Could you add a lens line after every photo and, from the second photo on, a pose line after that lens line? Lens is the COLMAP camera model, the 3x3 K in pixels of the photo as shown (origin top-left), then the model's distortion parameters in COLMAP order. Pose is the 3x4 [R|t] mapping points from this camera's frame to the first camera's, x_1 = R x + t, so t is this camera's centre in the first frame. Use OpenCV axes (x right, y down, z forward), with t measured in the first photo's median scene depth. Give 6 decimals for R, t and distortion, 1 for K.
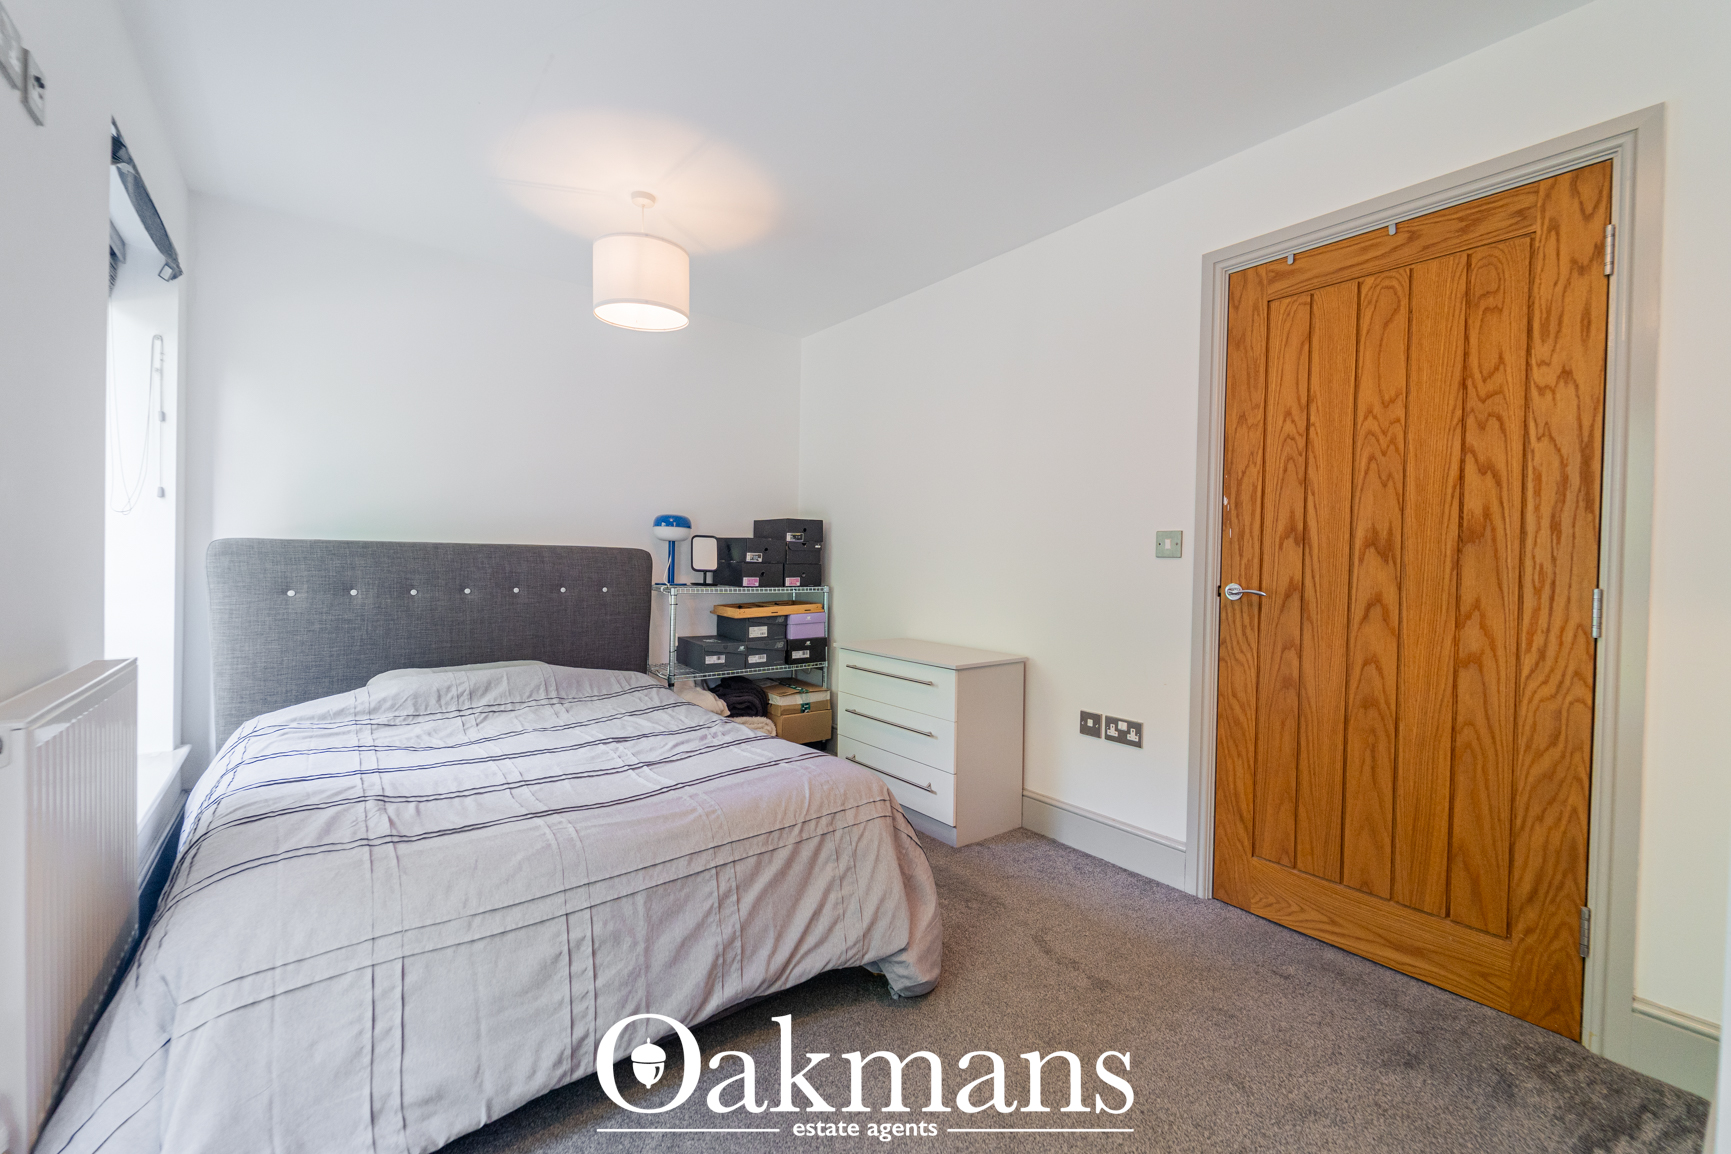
lens RADIAL K [[703.6, 0, 869.3], [0, 703.6, 566.8], [0, 0, 1]] dist [0.001631, -0.000258]
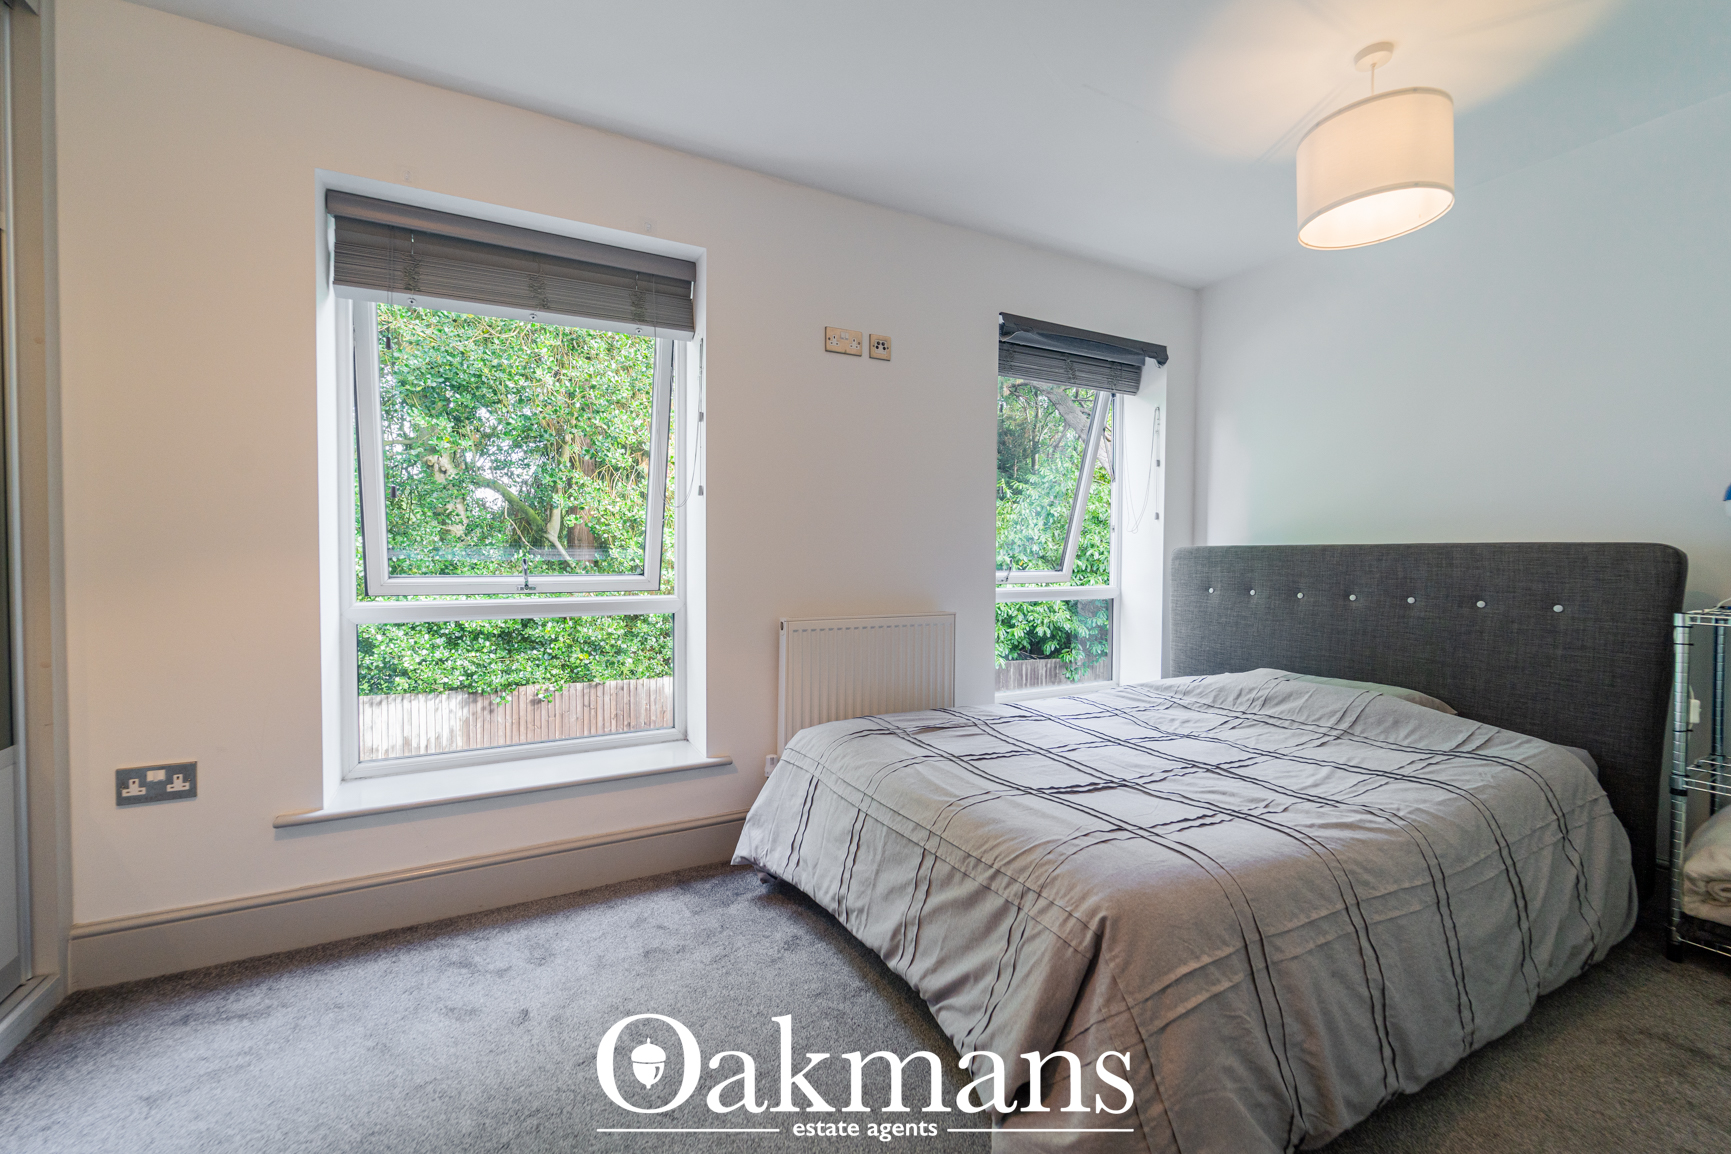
lens RADIAL K [[696.6, 0, 864.3], [0, 696.6, 566.1], [0, 0, 1]] dist [-0.002357, -0.001349]
pose [[-0.166106, -0.004653, -0.986097, 0.436449], [-0.020477, 0.999790, -0.001268, 0.008929], [0.985895, 0.019981, -0.166166, 0.583828]]
